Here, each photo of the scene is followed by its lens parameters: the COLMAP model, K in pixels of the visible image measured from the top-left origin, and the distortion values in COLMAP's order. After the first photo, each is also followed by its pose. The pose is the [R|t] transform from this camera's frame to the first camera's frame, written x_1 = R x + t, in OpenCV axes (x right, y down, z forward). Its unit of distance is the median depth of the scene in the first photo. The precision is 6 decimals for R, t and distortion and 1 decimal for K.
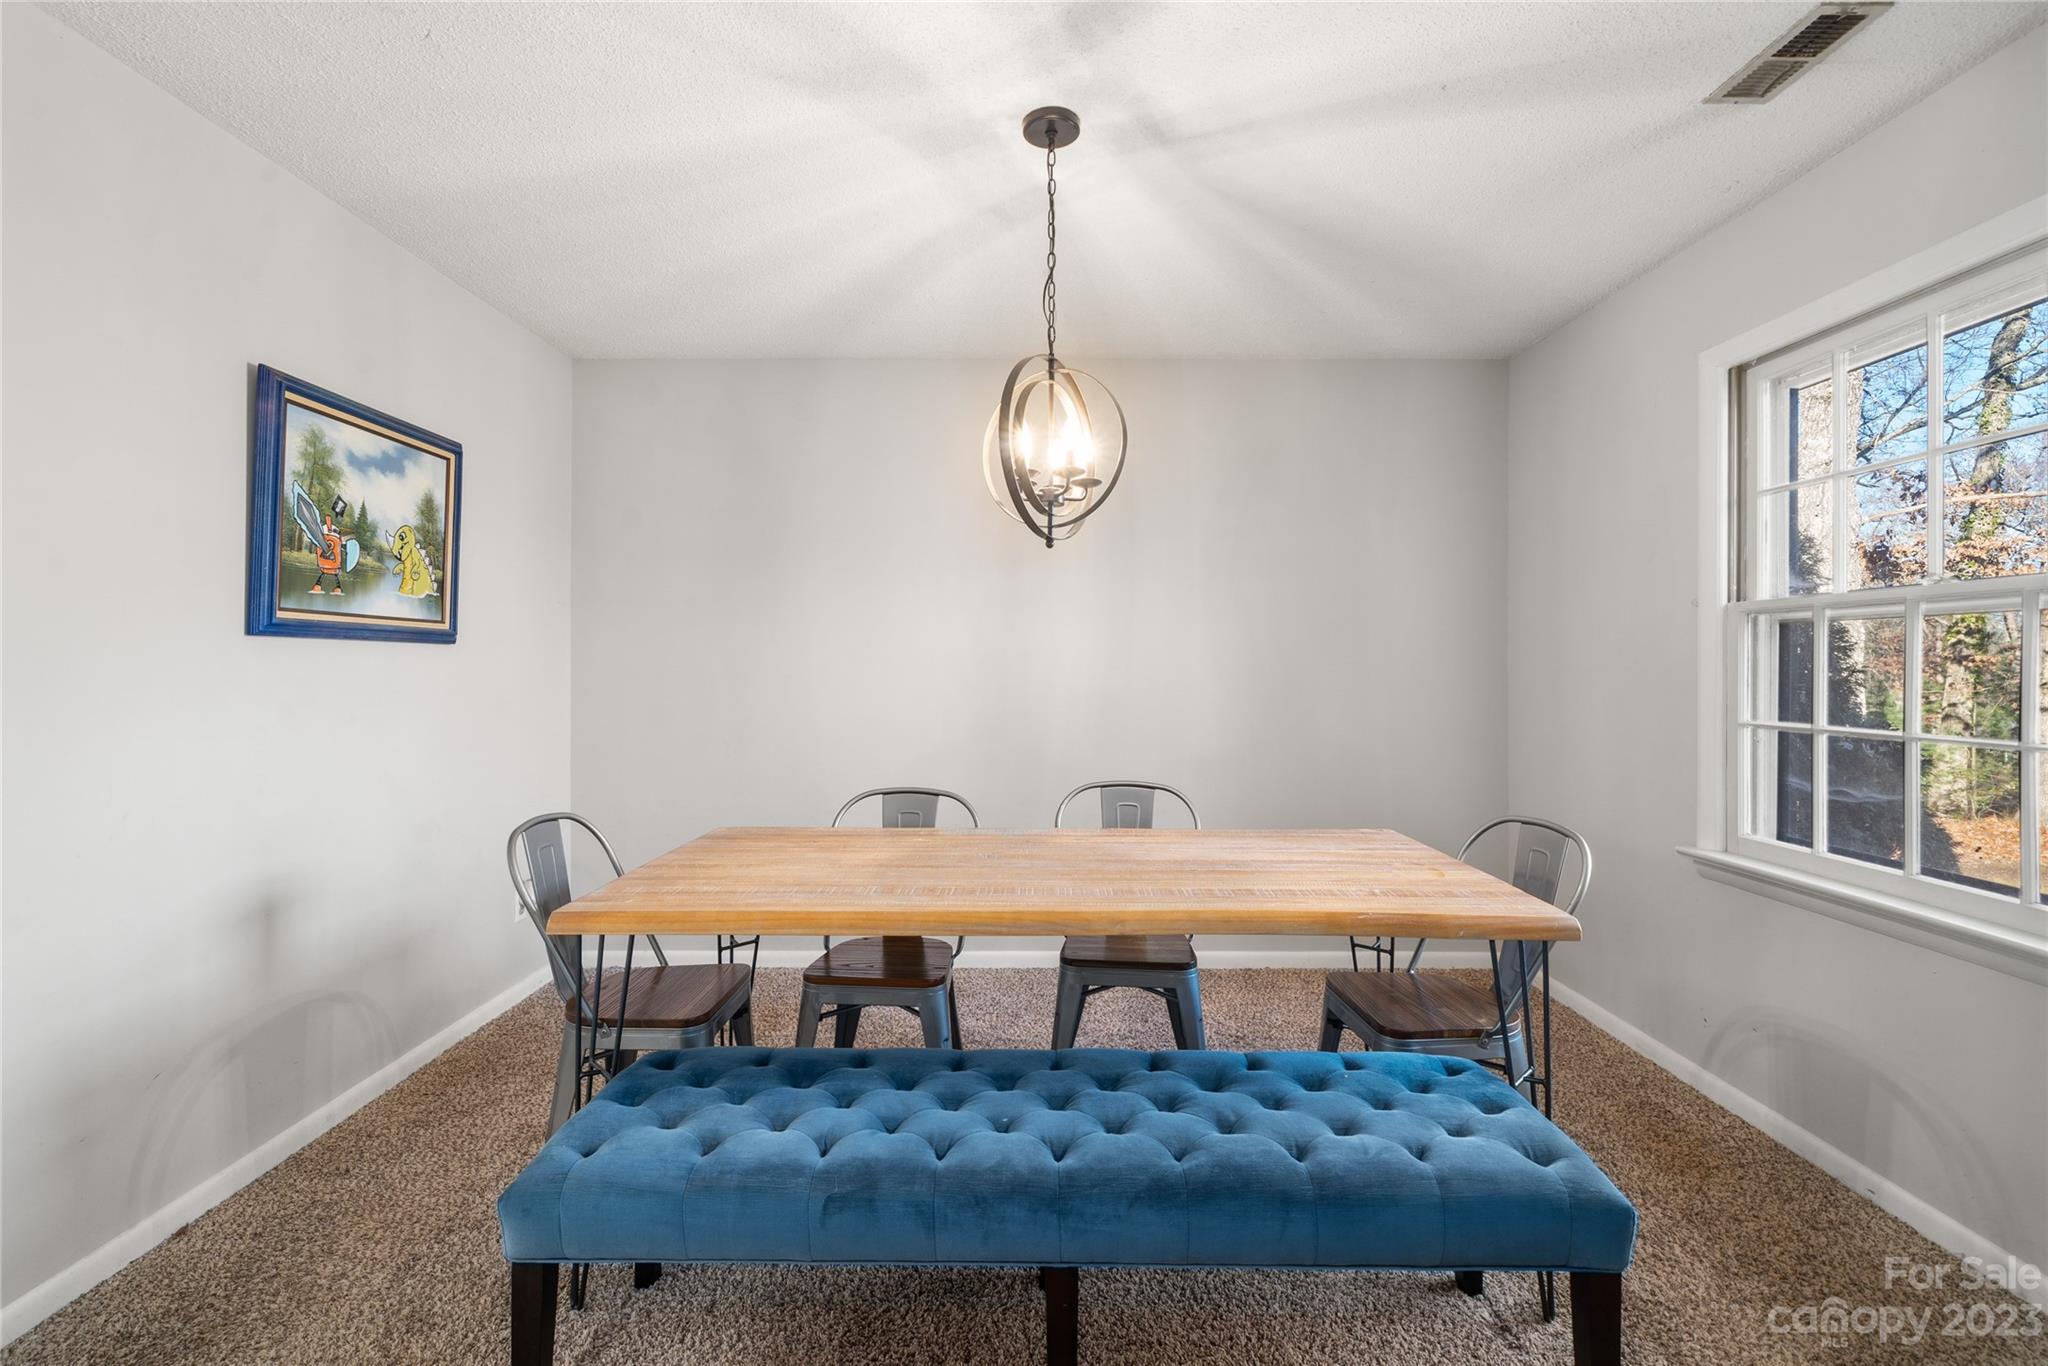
lens RADIAL K [[880.4, 0, 1026.3], [0, 880.4, 665.5], [0, 0, 1]] dist [0.000097, -0.000023]
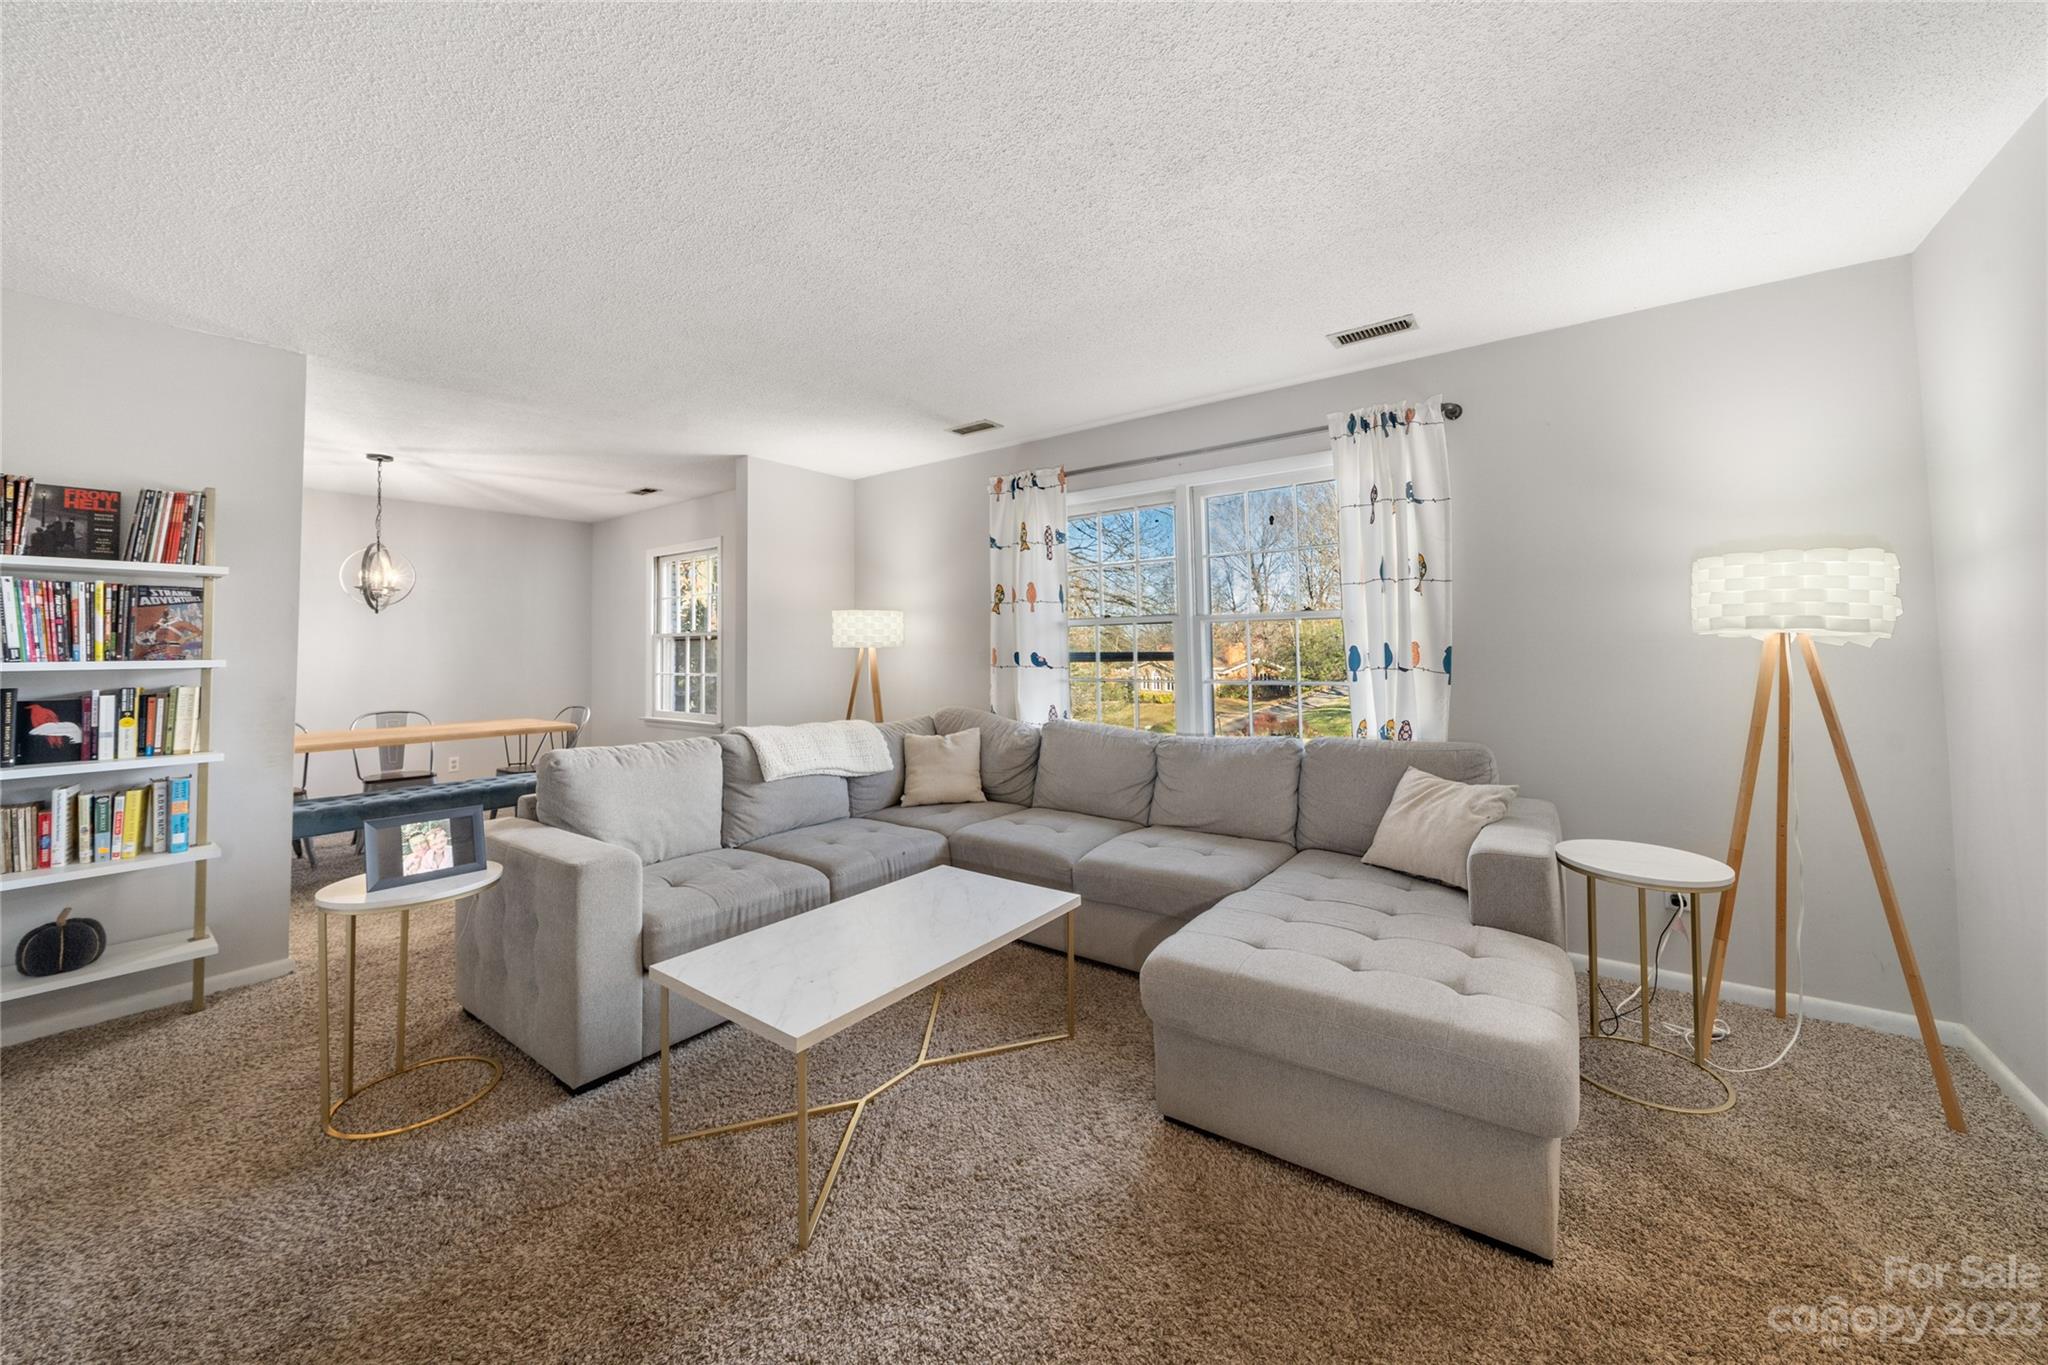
lens RADIAL K [[736.2, 0, 1049.3], [0, 736.2, 622.7], [0, 0, 1]] dist [-0.002103, -0.000134]
pose [[0.553190, 0.023867, 0.832713, -0.657526], [0.000663, 0.999577, -0.029089, -0.036853], [-0.833055, 0.016644, 0.552940, -1.823655]]
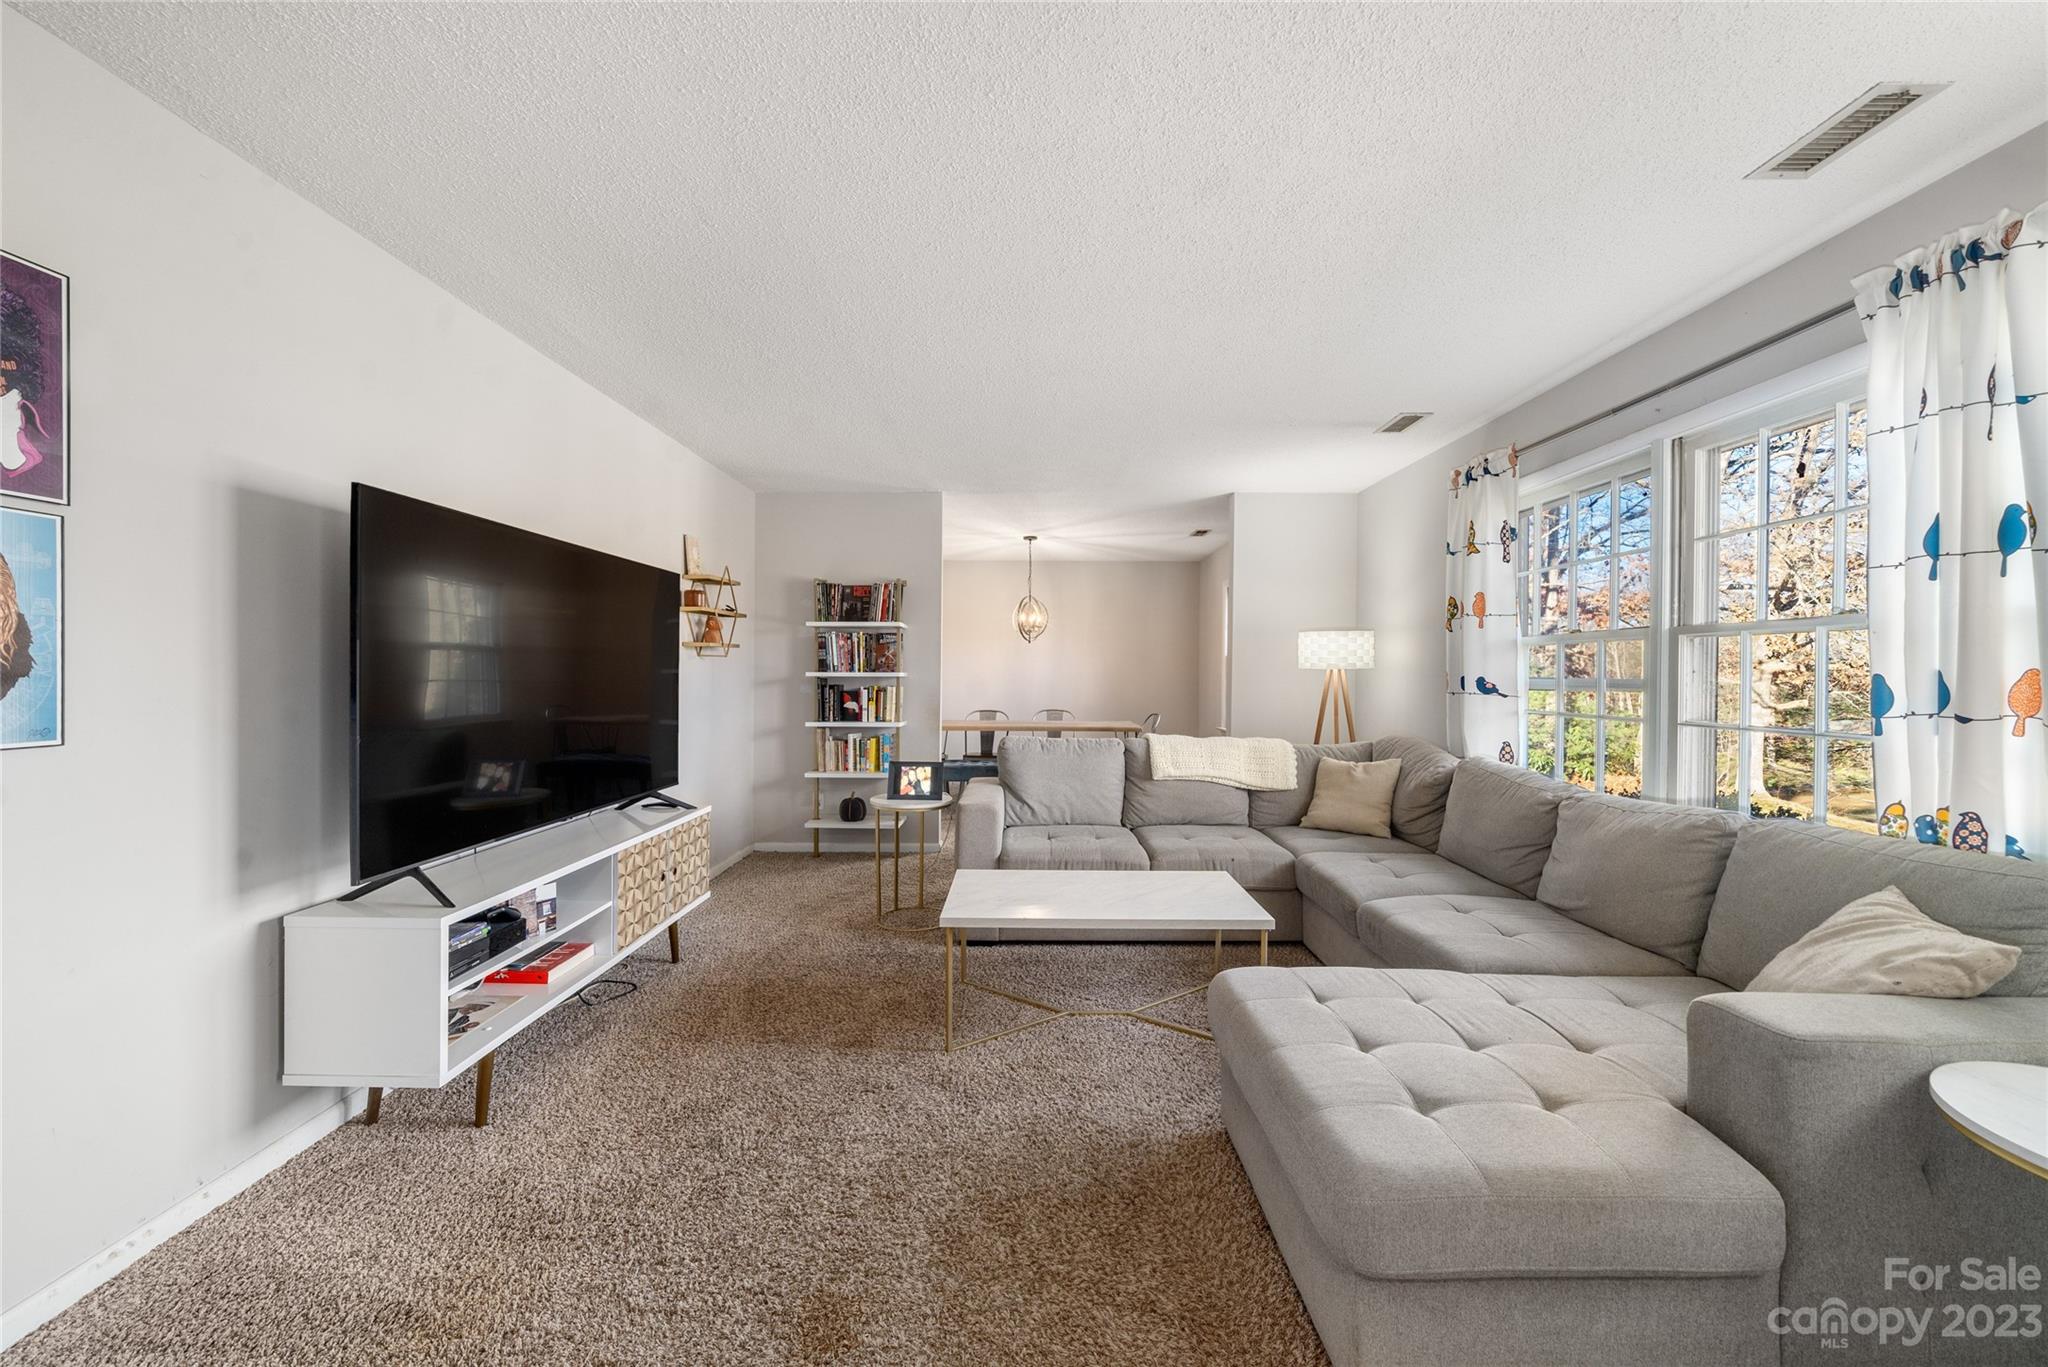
lens RADIAL K [[774.1, 0, 1023.4], [0, 774.1, 678.4], [0, 0, 1]] dist [-0.002749, 0.000179]
pose [[0.999321, 0.002424, 0.036776, -0.121043], [-0.003194, 0.999777, 0.020881, -0.043992], [-0.036717, -0.020984, 0.999105, -2.378291]]
